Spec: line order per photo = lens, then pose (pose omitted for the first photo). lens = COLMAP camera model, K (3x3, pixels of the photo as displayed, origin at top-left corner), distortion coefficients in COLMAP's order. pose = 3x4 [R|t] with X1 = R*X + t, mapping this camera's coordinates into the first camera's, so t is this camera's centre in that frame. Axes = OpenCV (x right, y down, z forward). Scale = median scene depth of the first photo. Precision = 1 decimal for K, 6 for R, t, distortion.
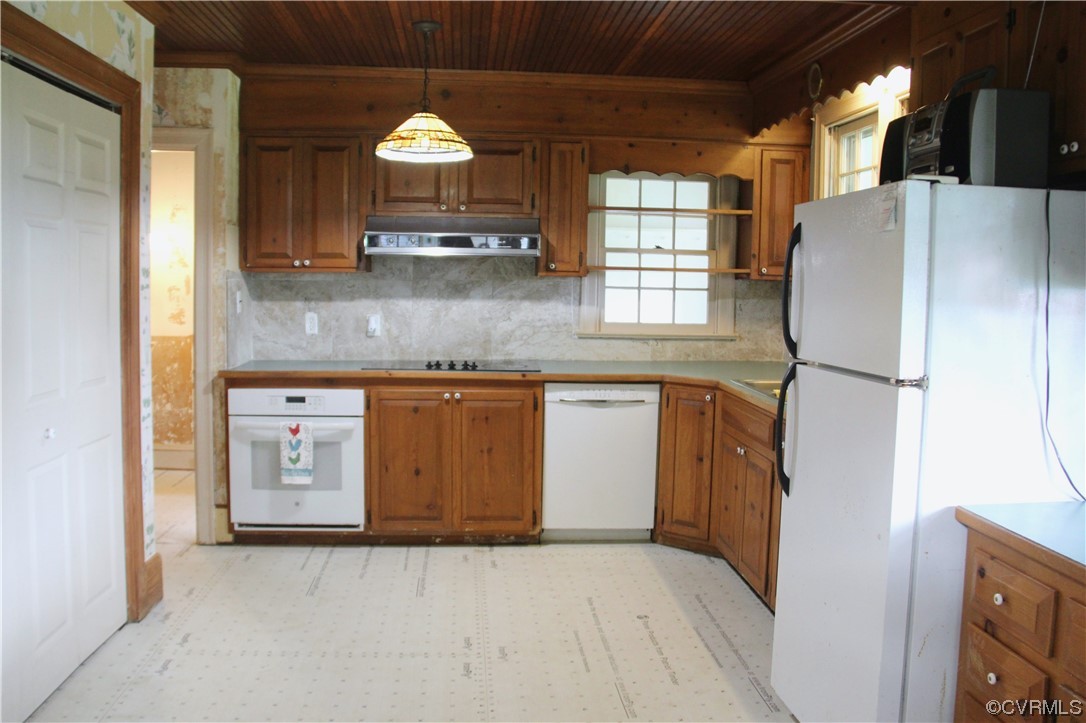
lens RADIAL K [[959.7, 0, 547.7], [0, 959.7, 352.7], [0, 0, 1]] dist [-0.179303, 0.124340]
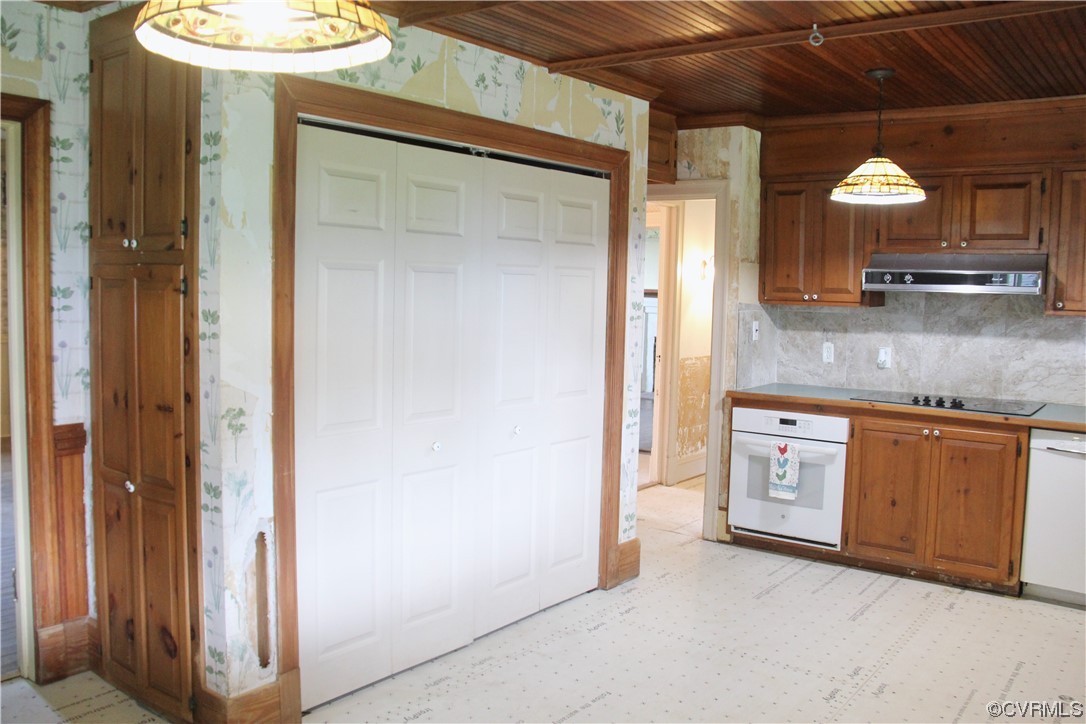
lens RADIAL K [[914.5, 0, 545.6], [0, 914.5, 355.9], [0, 0, 1]] dist [-0.174284, 0.133479]
pose [[0.733259, 0.050940, -0.678038, 0.231048], [-0.058249, 0.998230, 0.012004, -0.022795], [0.677450, 0.030693, 0.734929, 0.036715]]
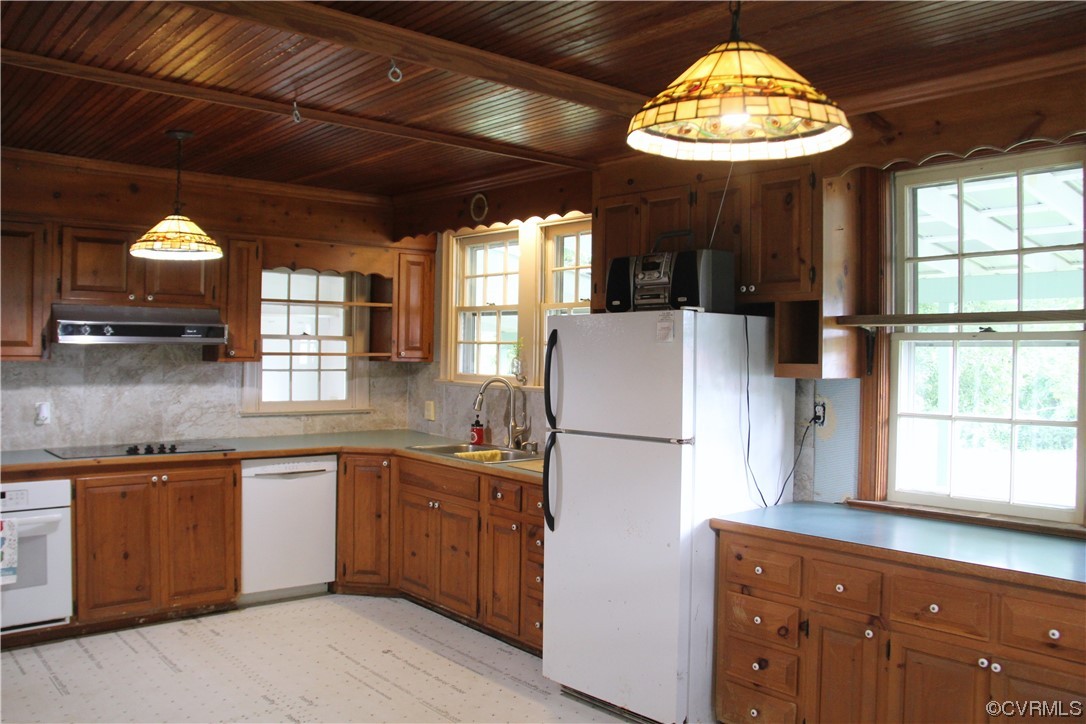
lens RADIAL K [[914.5, 0, 550.3], [0, 914.5, 353.3], [0, 0, 1]] dist [-0.174284, 0.133479]
pose [[0.810669, -0.009535, 0.585427, -0.317952], [0.047663, 0.997624, -0.049752, -0.022877], [-0.583562, 0.068235, 0.809197, -0.042079]]
